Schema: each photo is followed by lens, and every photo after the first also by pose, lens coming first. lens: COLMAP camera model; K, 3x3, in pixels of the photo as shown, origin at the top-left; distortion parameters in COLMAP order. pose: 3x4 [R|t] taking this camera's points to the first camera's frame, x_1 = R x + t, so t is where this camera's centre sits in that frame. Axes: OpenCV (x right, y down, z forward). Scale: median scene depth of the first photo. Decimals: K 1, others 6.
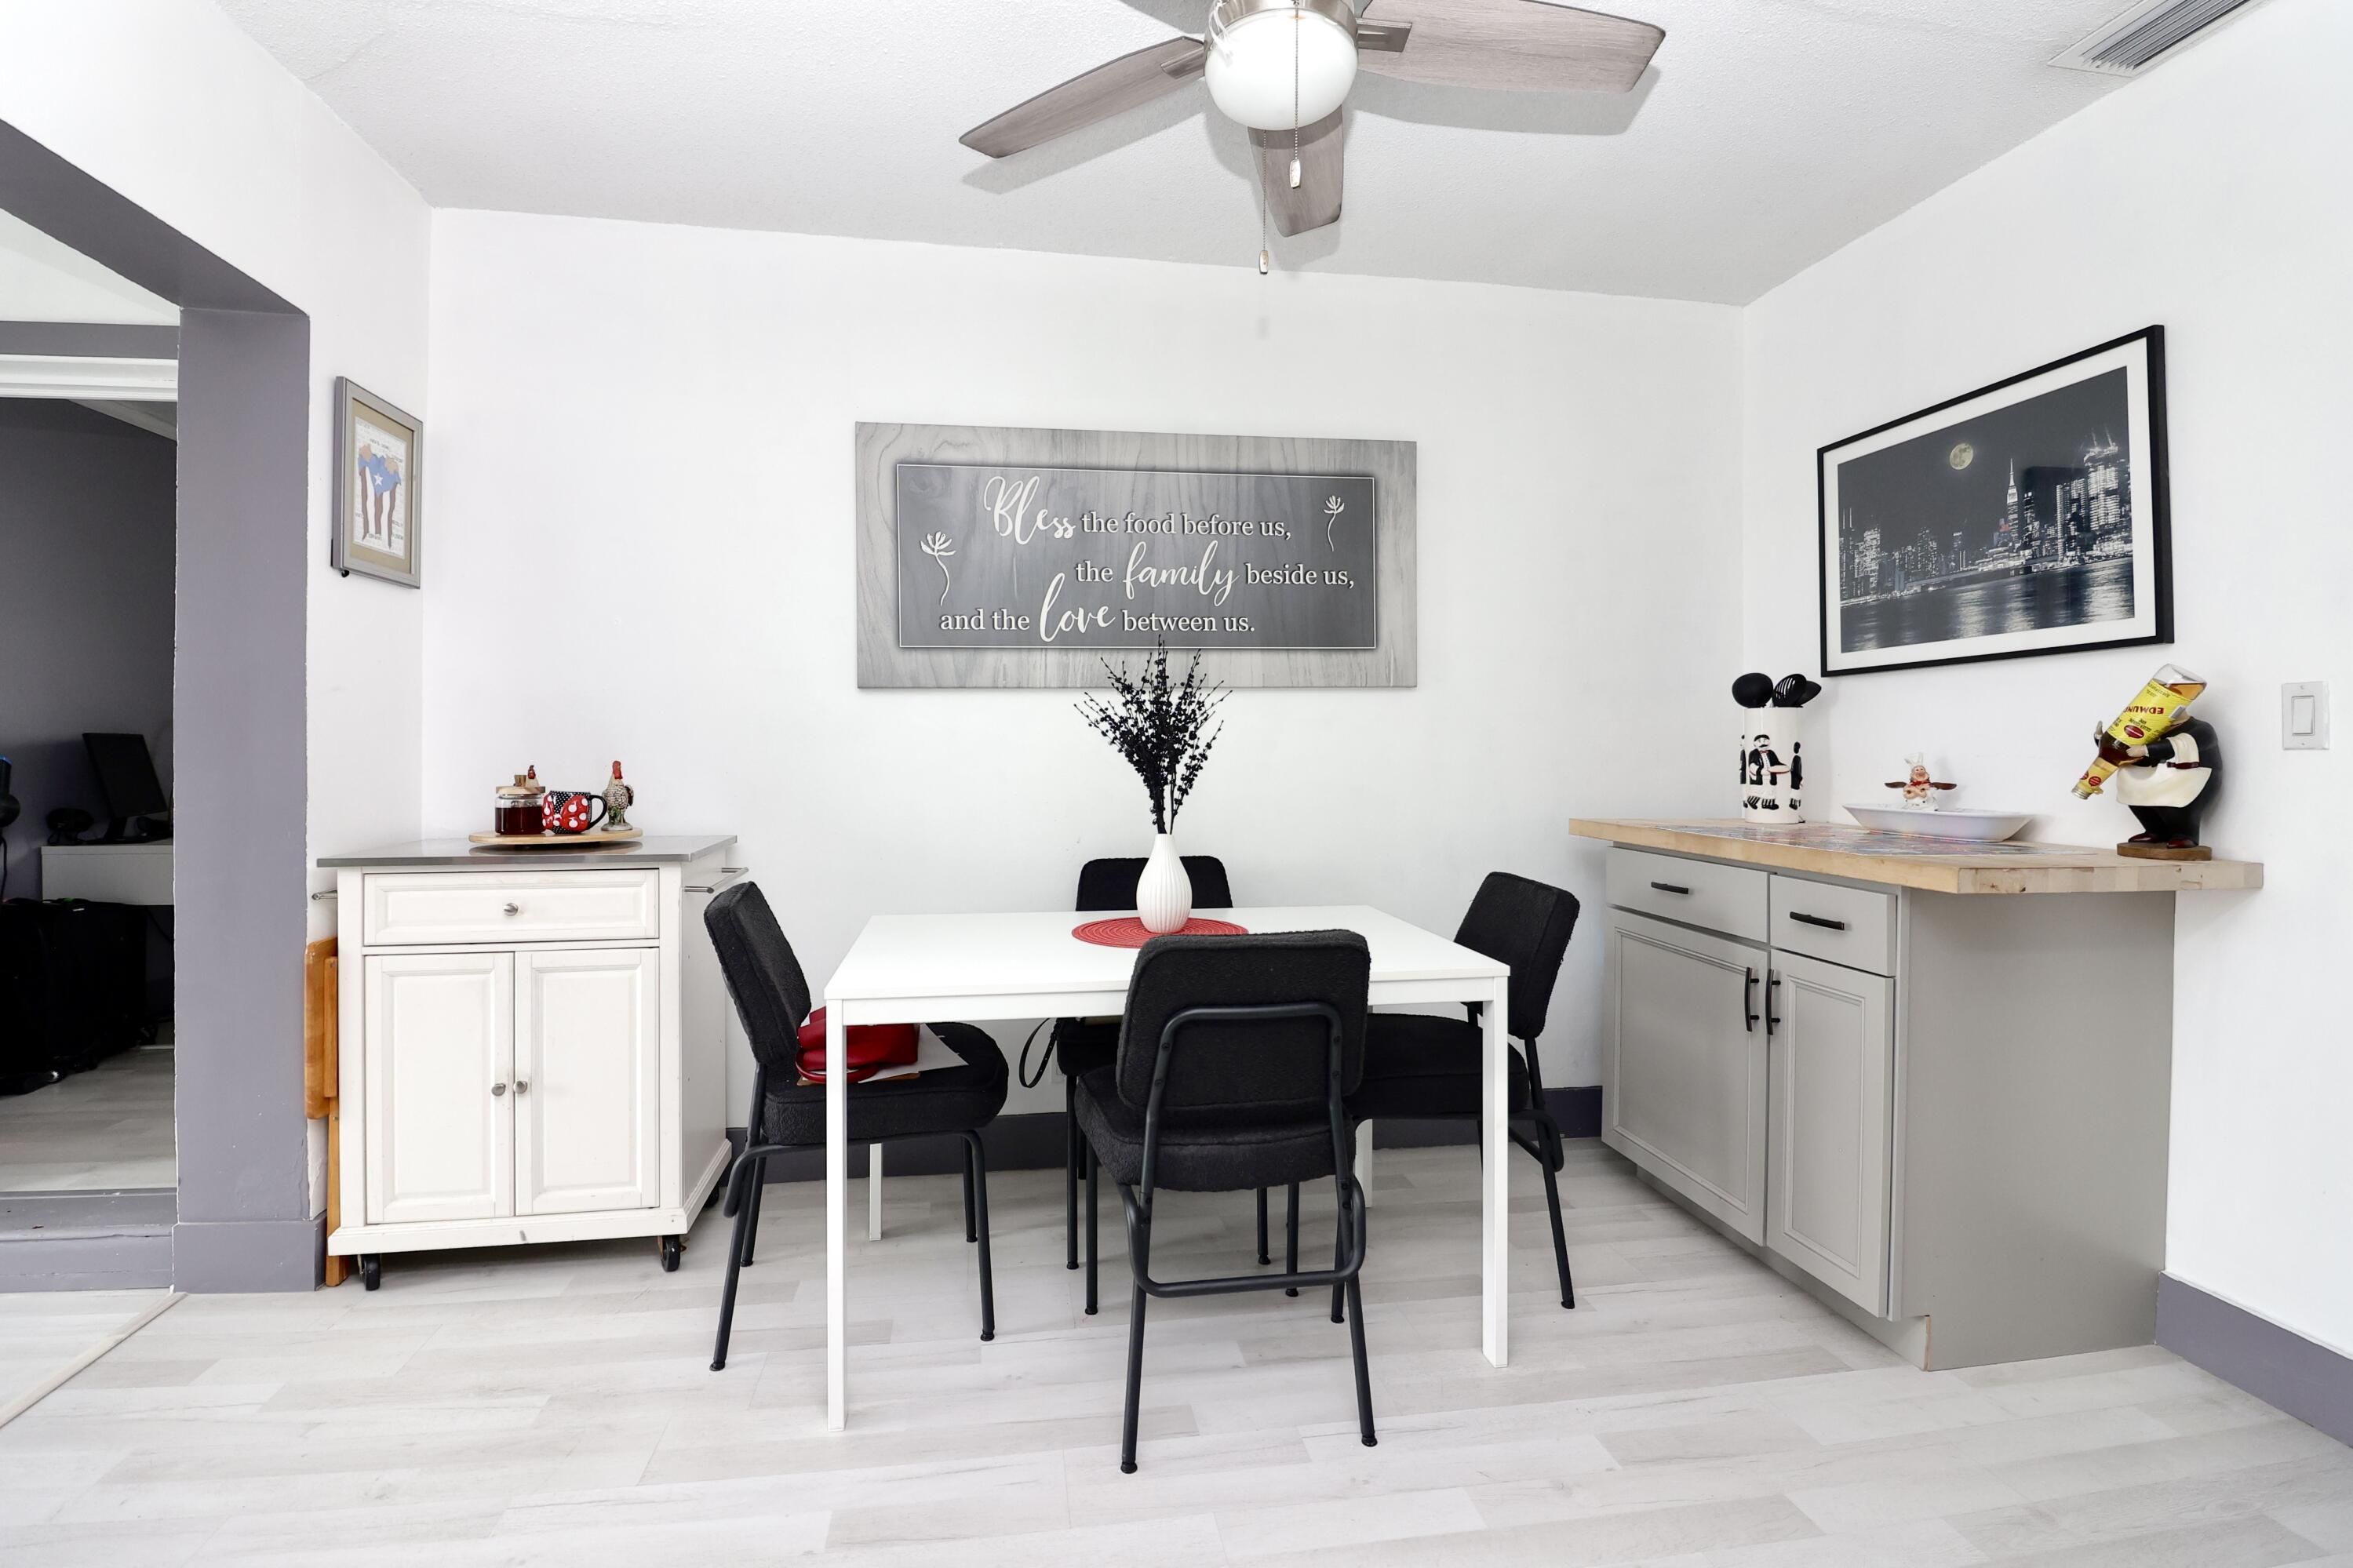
lens RADIAL K [[1098.3, 0, 1153.5], [0, 1098.3, 750.3], [0, 0, 1]] dist [-0.009657, -0.007400]
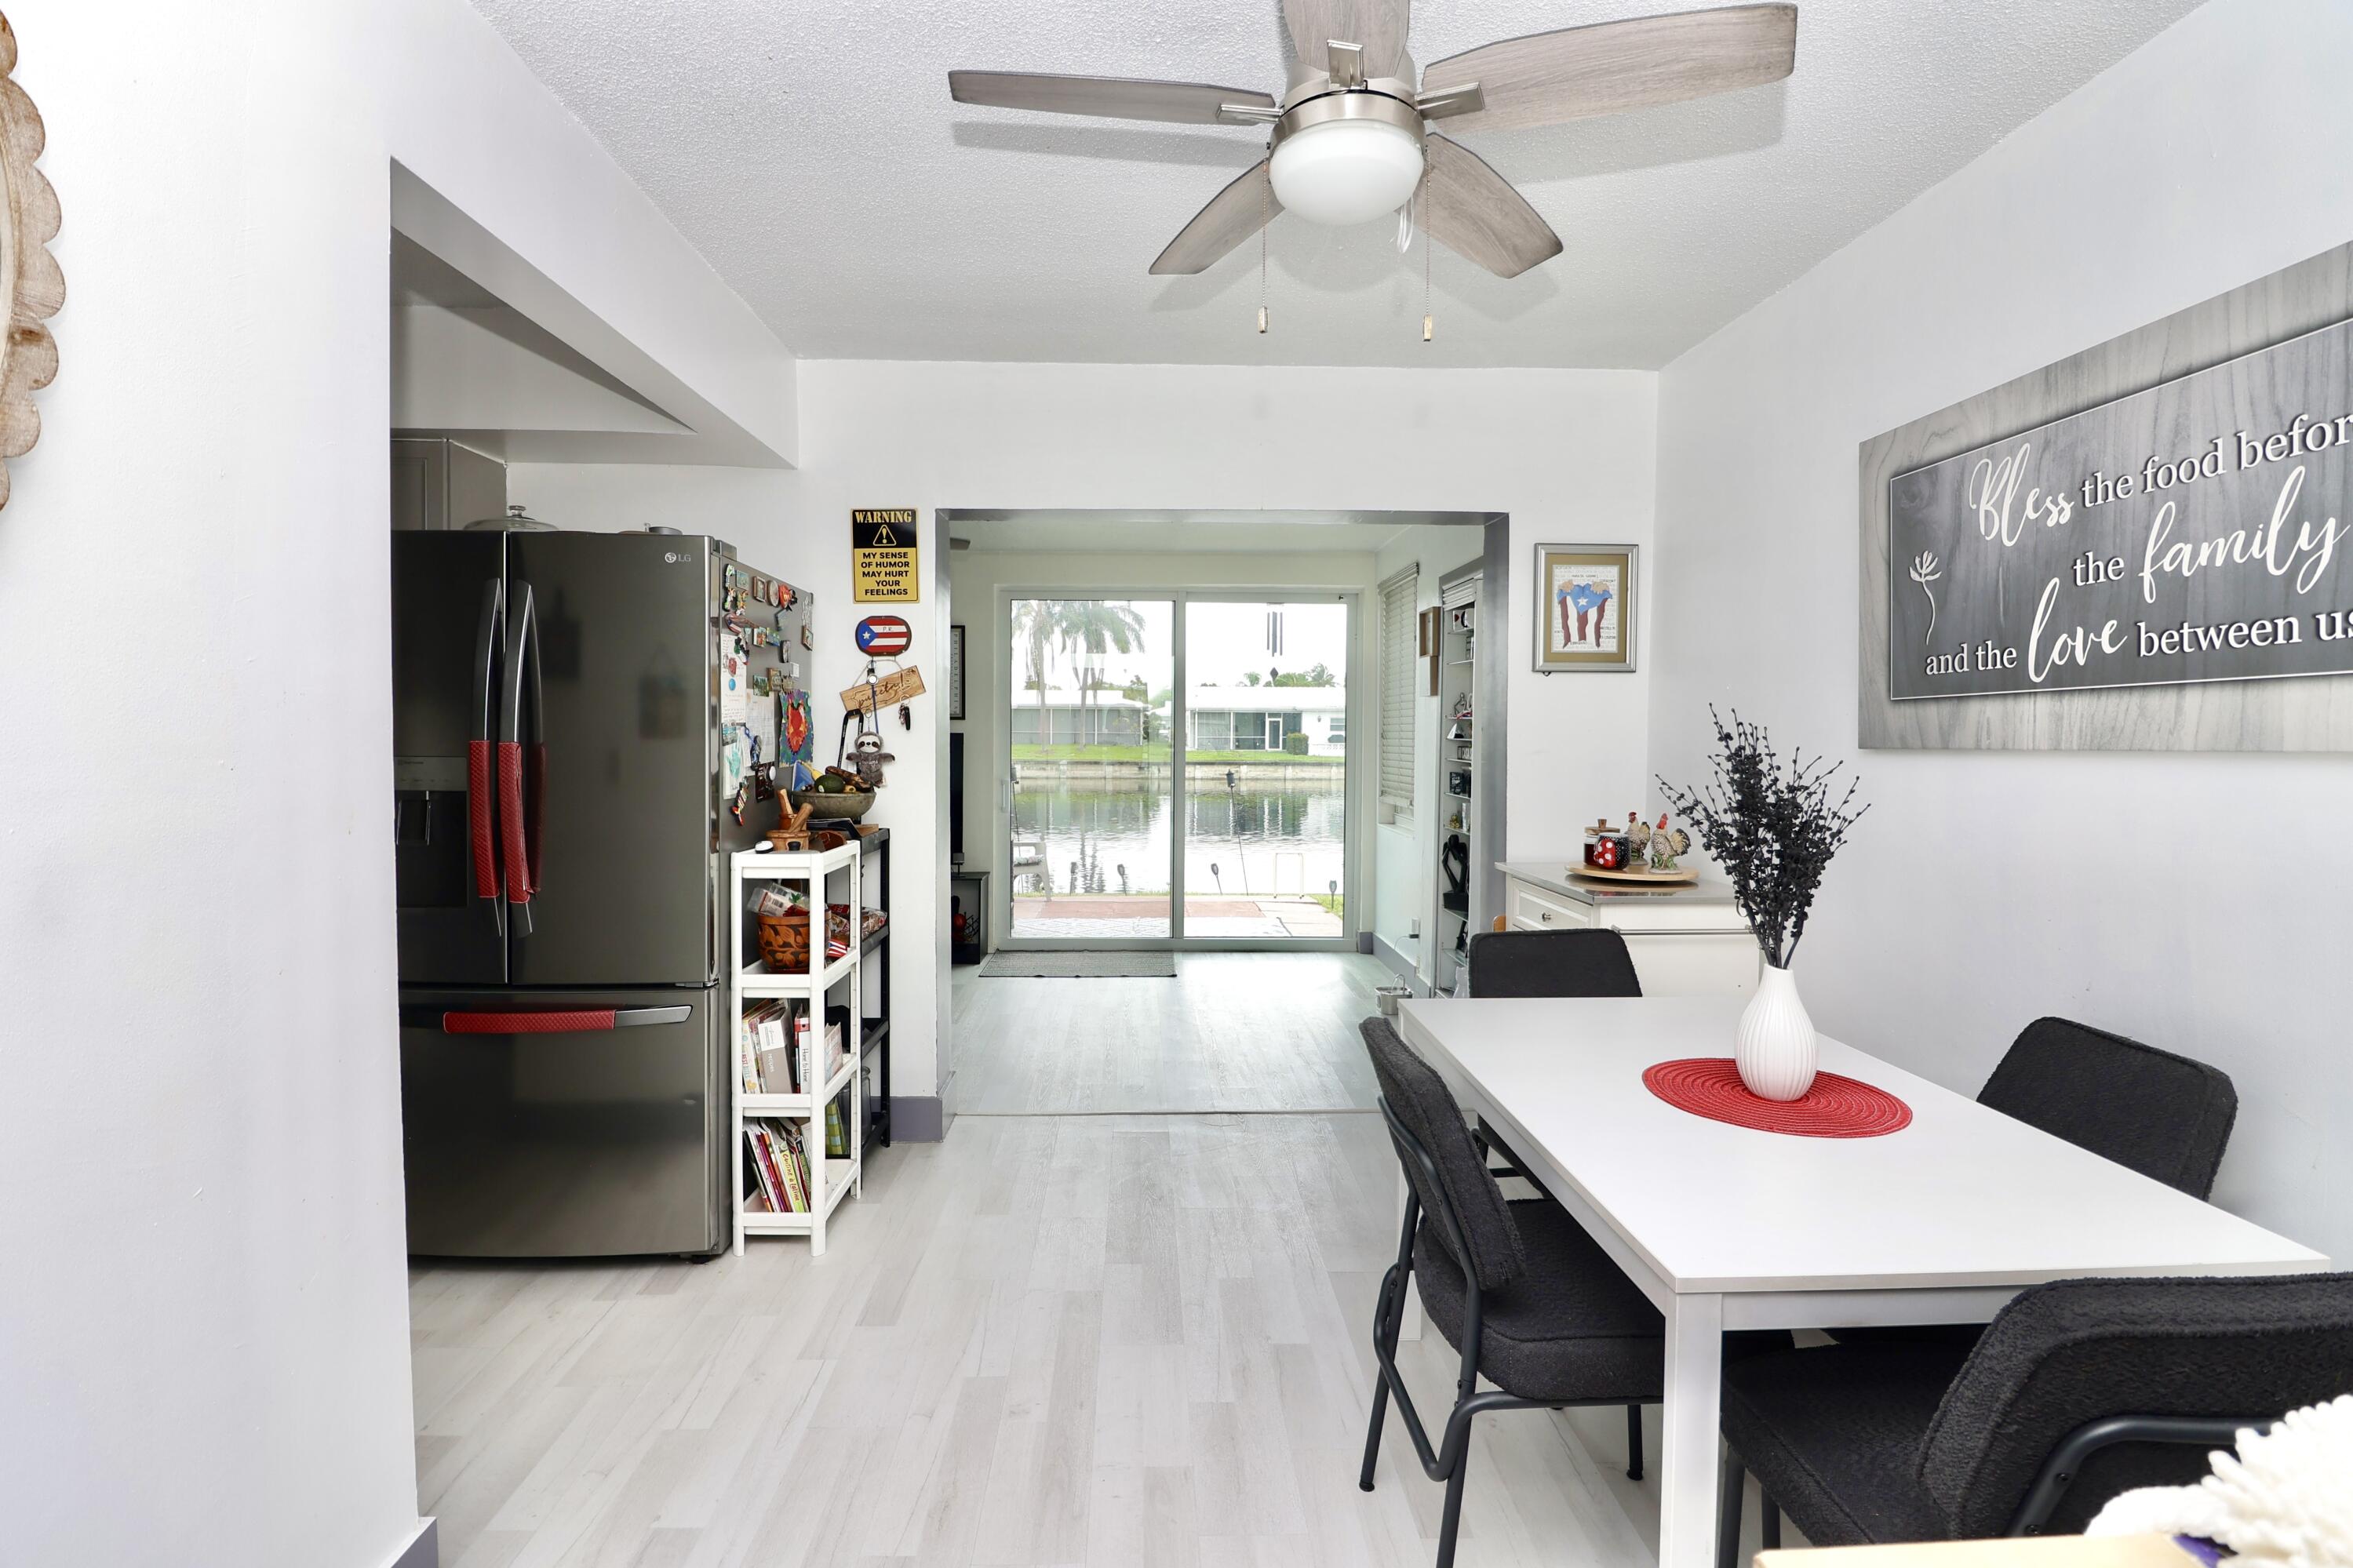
lens RADIAL K [[1098.3, 0, 1183.4], [0, 1098.3, 752.5], [0, 0, 1]] dist [-0.009657, -0.007400]
pose [[-0.125075, 0.018961, -0.991966, 0.641044], [-0.006636, 0.999779, 0.019947, -0.065089], [0.992125, 0.009077, -0.124921, 0.558020]]
